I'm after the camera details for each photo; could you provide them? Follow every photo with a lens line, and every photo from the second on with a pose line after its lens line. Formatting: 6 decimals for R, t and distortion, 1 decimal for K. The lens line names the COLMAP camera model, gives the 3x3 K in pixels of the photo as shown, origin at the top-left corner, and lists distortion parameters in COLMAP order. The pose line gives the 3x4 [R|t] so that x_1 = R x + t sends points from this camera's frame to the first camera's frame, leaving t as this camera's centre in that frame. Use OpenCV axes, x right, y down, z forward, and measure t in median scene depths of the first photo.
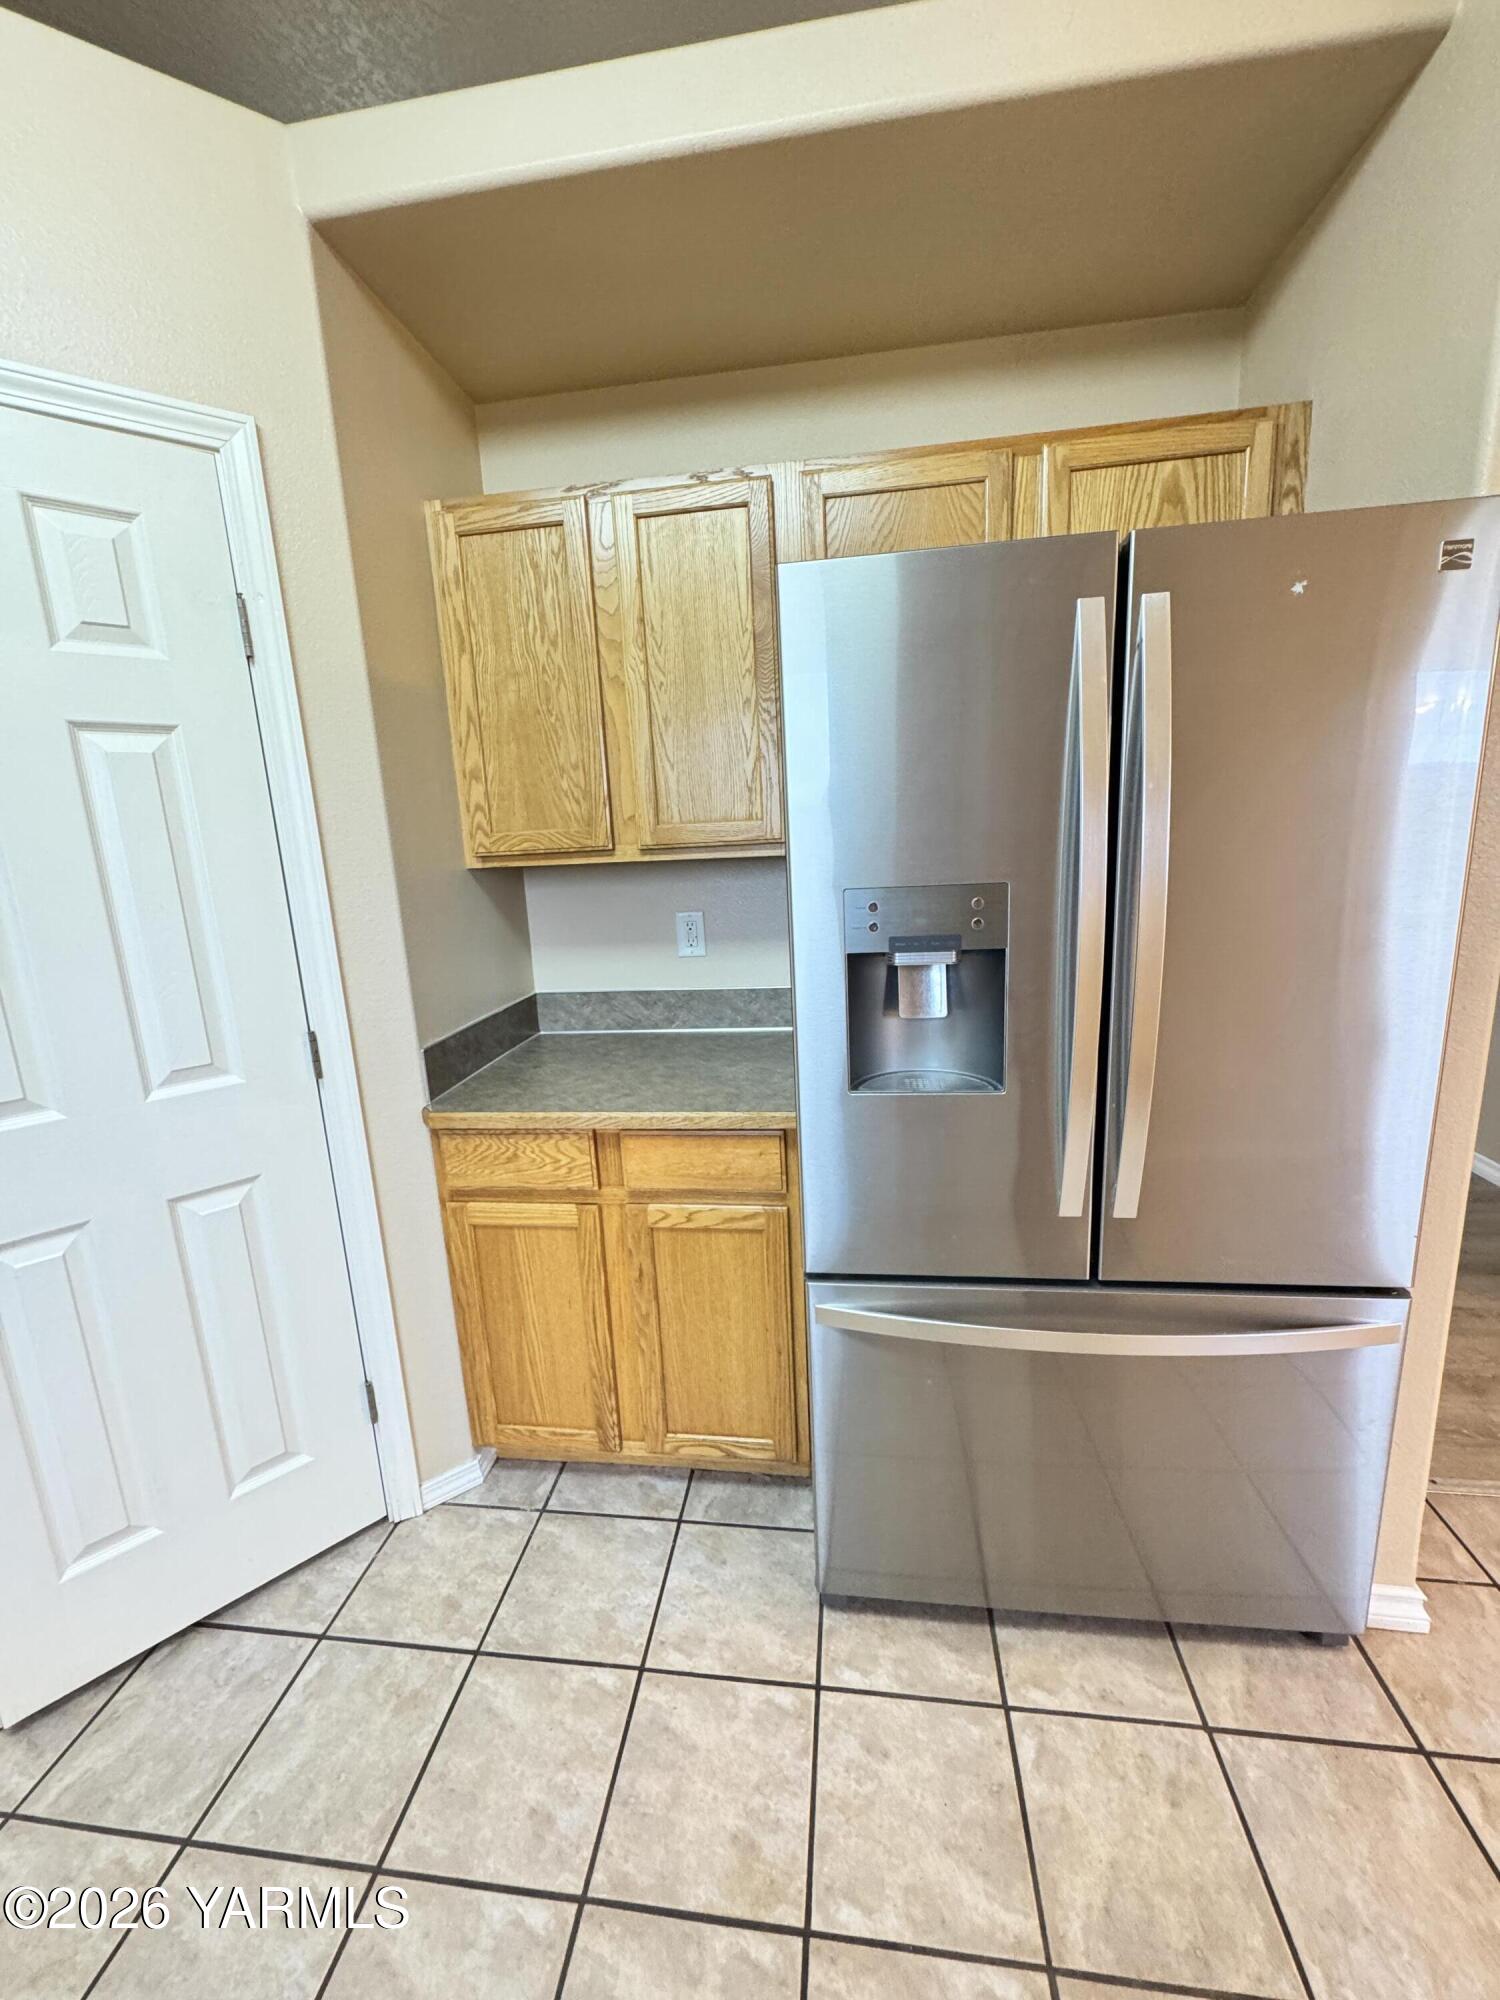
lens RADIAL K [[790.3, 0, 750.0], [0, 790.3, 1000.0], [0, 0, 1]] dist [-0.001812, -0.000415]
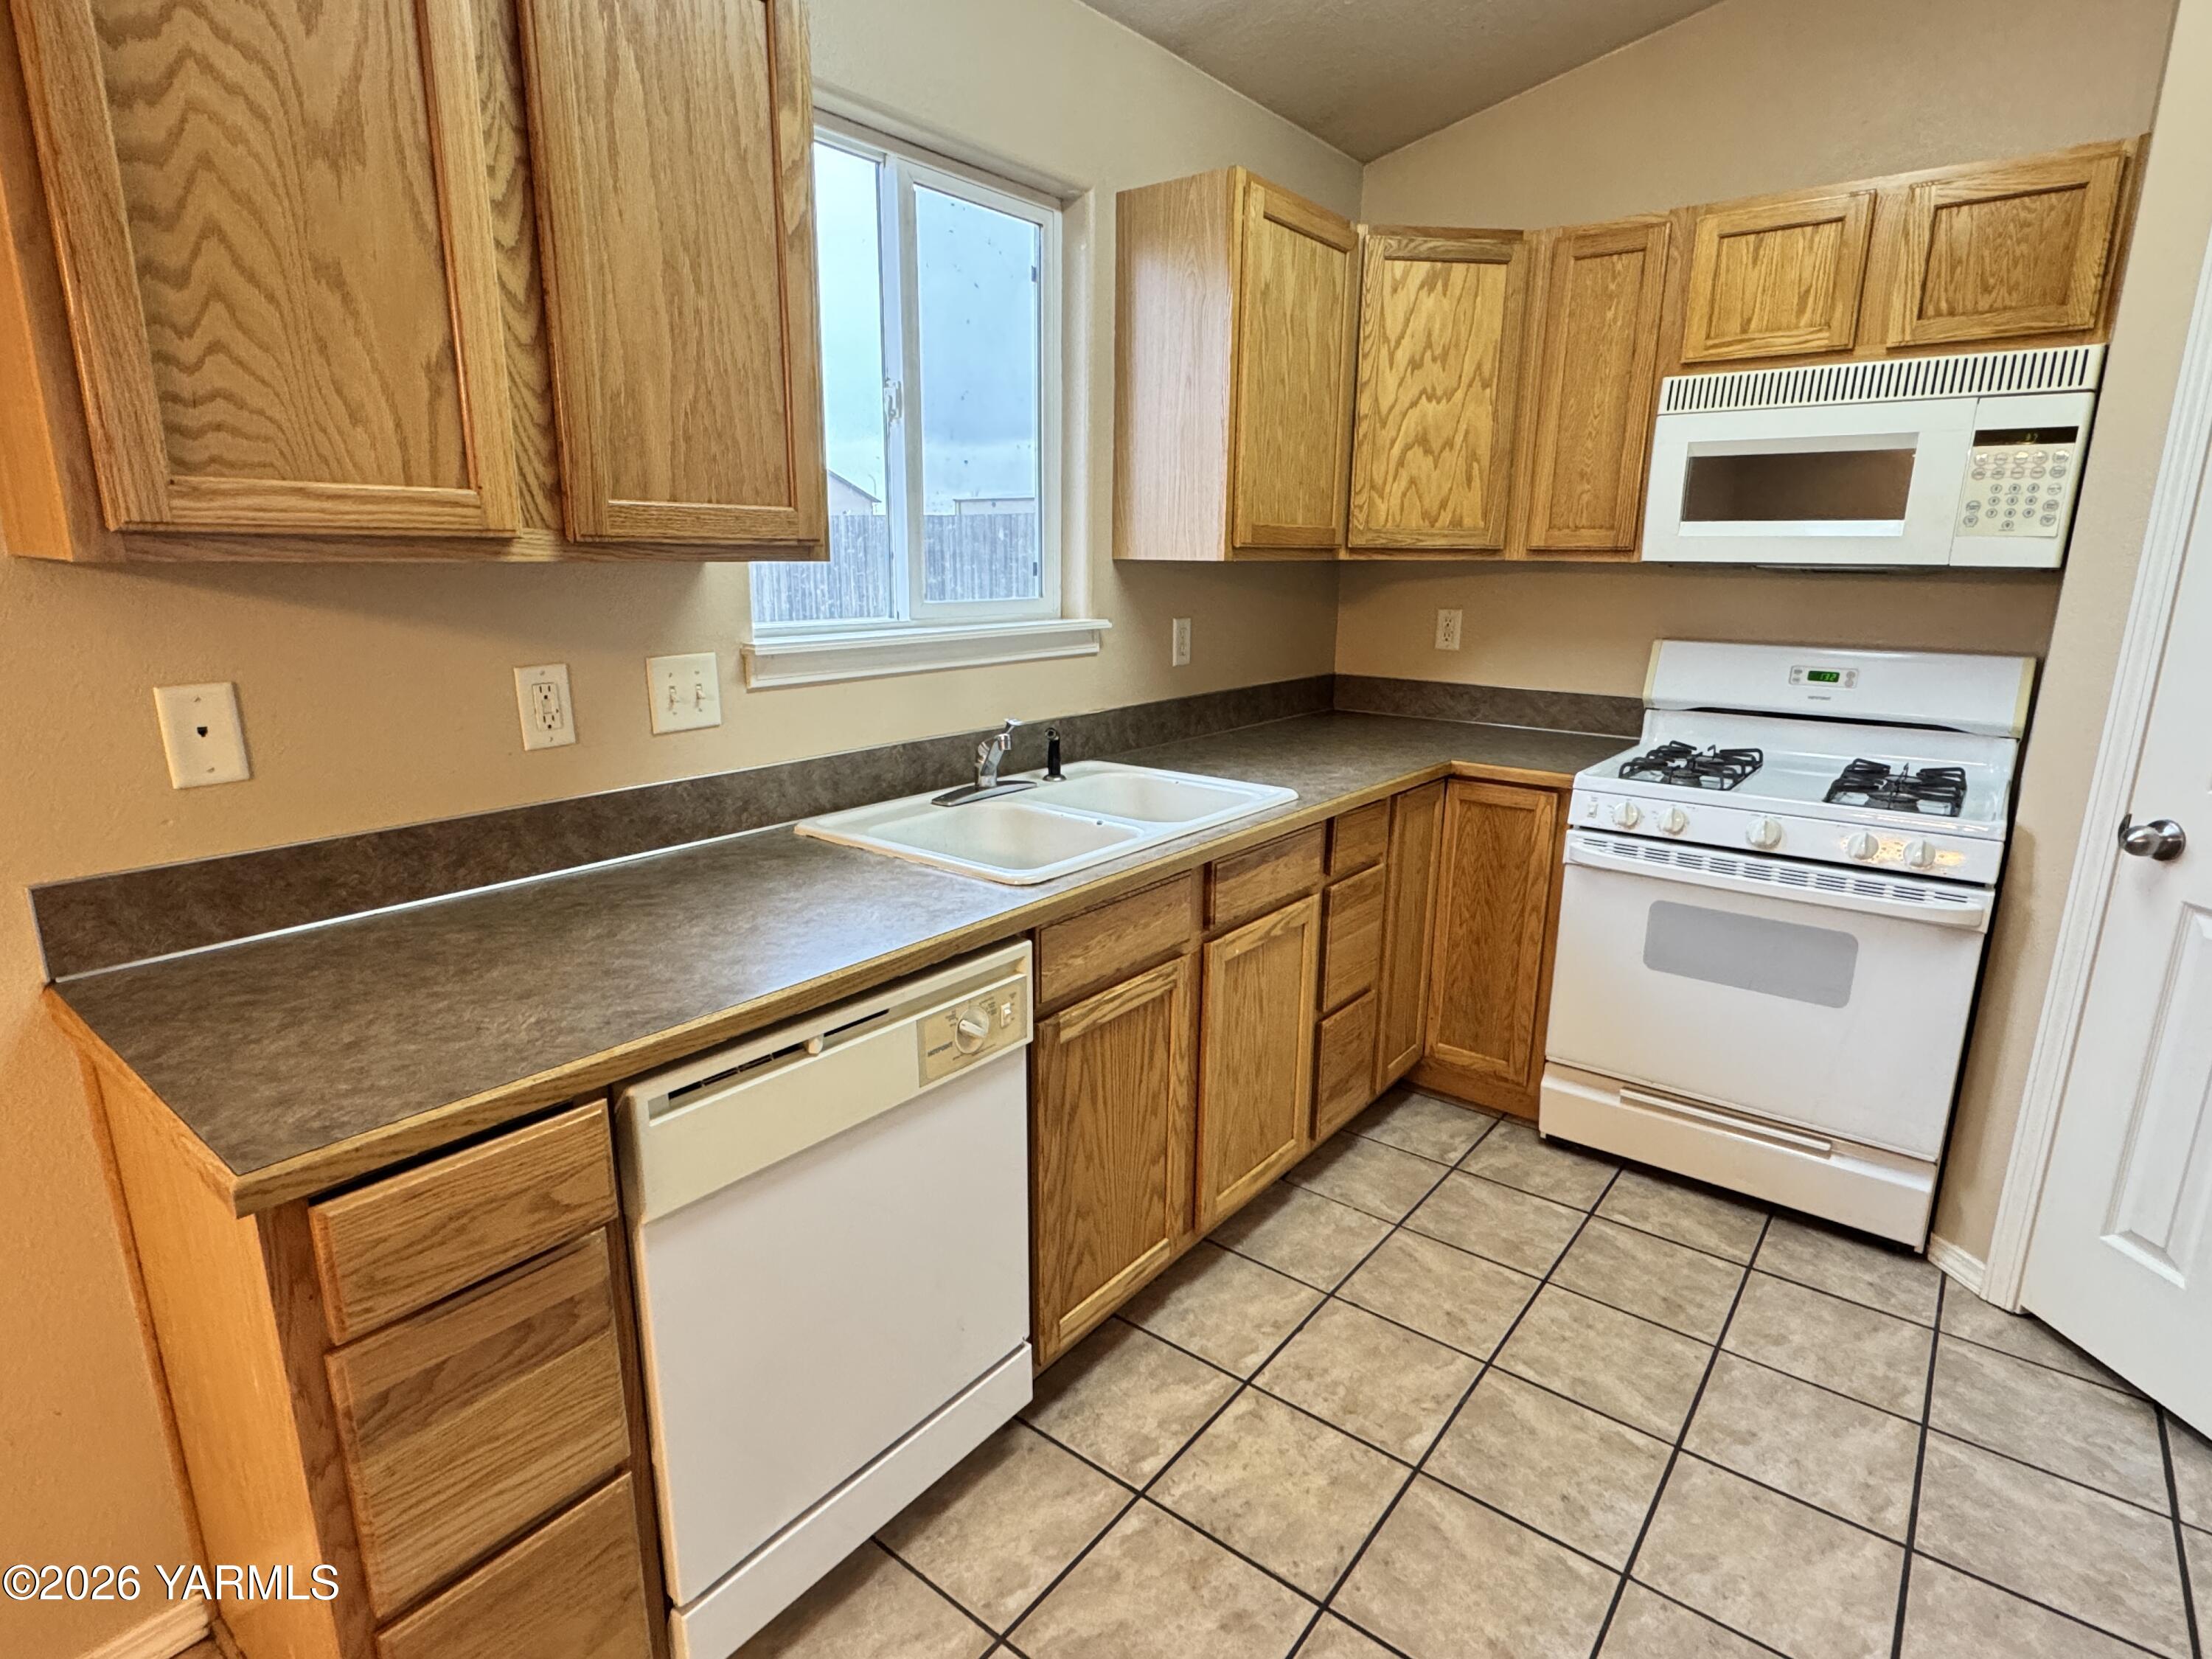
lens RADIAL K [[1150.1, 0, 1100.8], [0, 1150.1, 832.7], [0, 0, 1]] dist [-0.001158, -0.000391]
pose [[-0.508099, 0.247654, -0.824926, 0.727230], [-0.160395, 0.913809, 0.373131, -0.079804], [0.846232, 0.321901, -0.424583, 0.317854]]
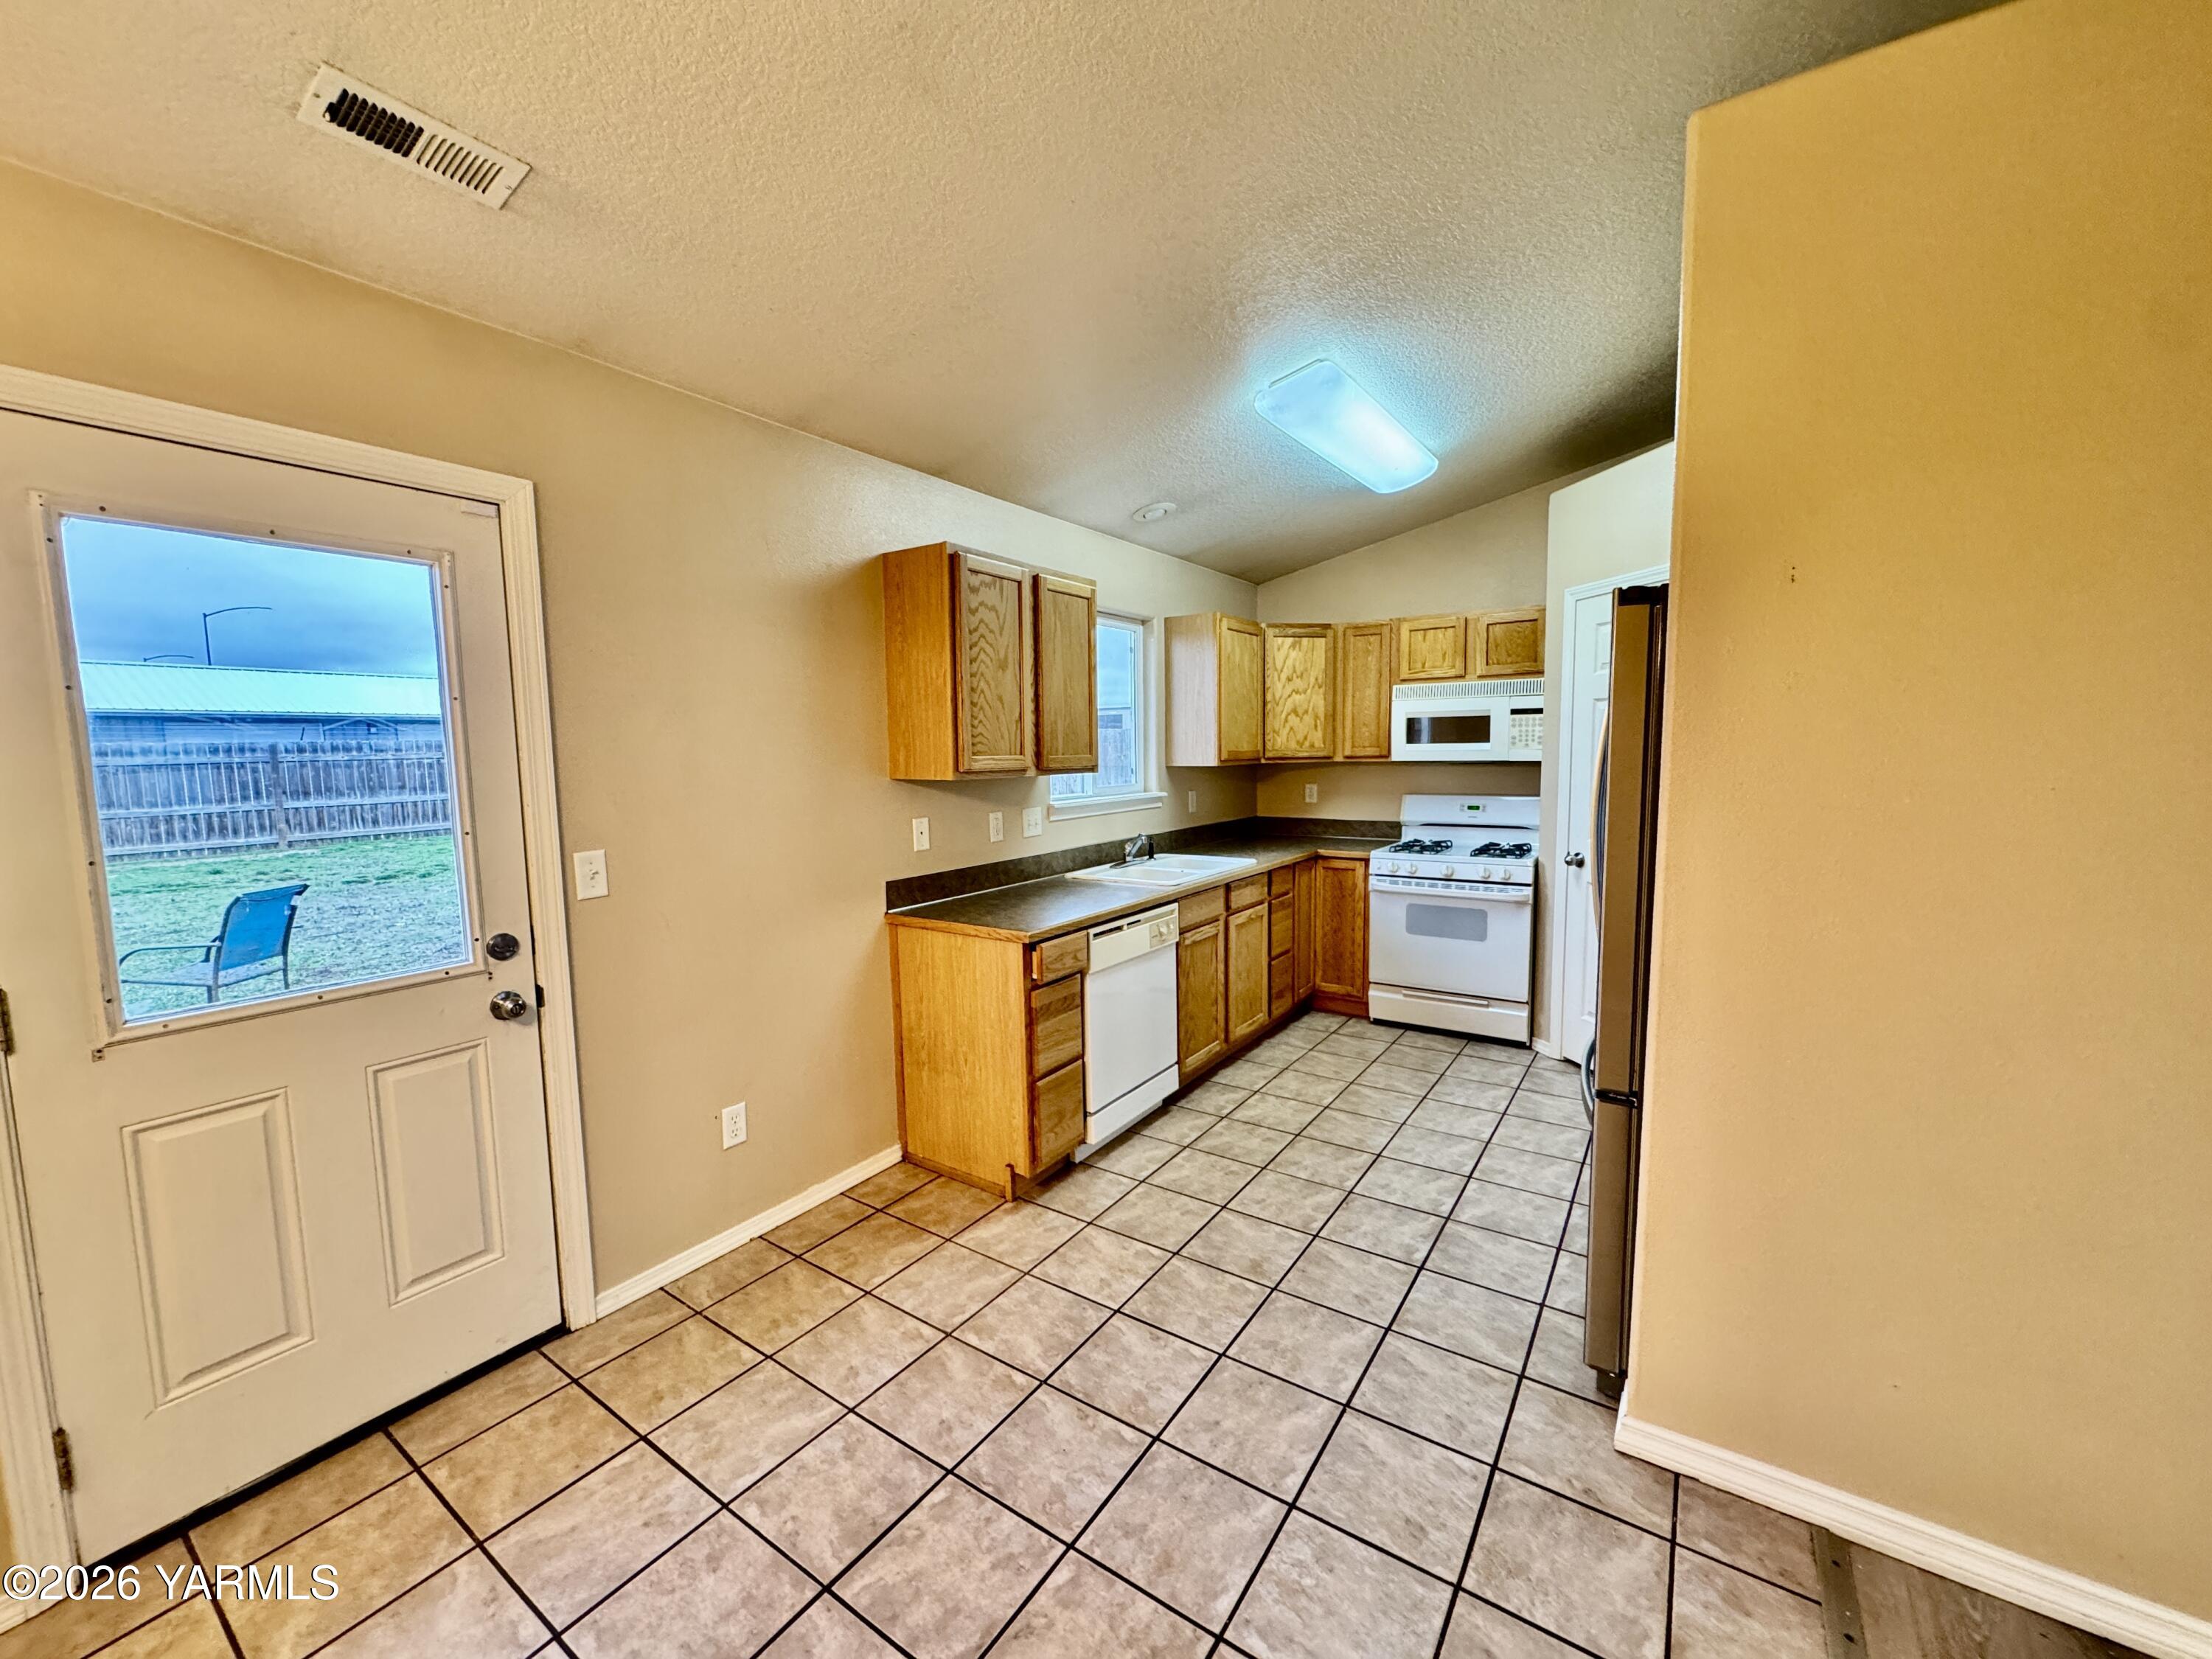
lens RADIAL K [[878.1, 0, 1109.0], [0, 878.1, 831.5], [0, 0, 1]] dist [-0.001724, 0.000195]
pose [[-0.441834, 0.140288, -0.886060, 1.918867], [-0.147590, 0.962871, 0.226045, -0.241131], [0.884873, 0.230648, -0.404724, 0.553602]]
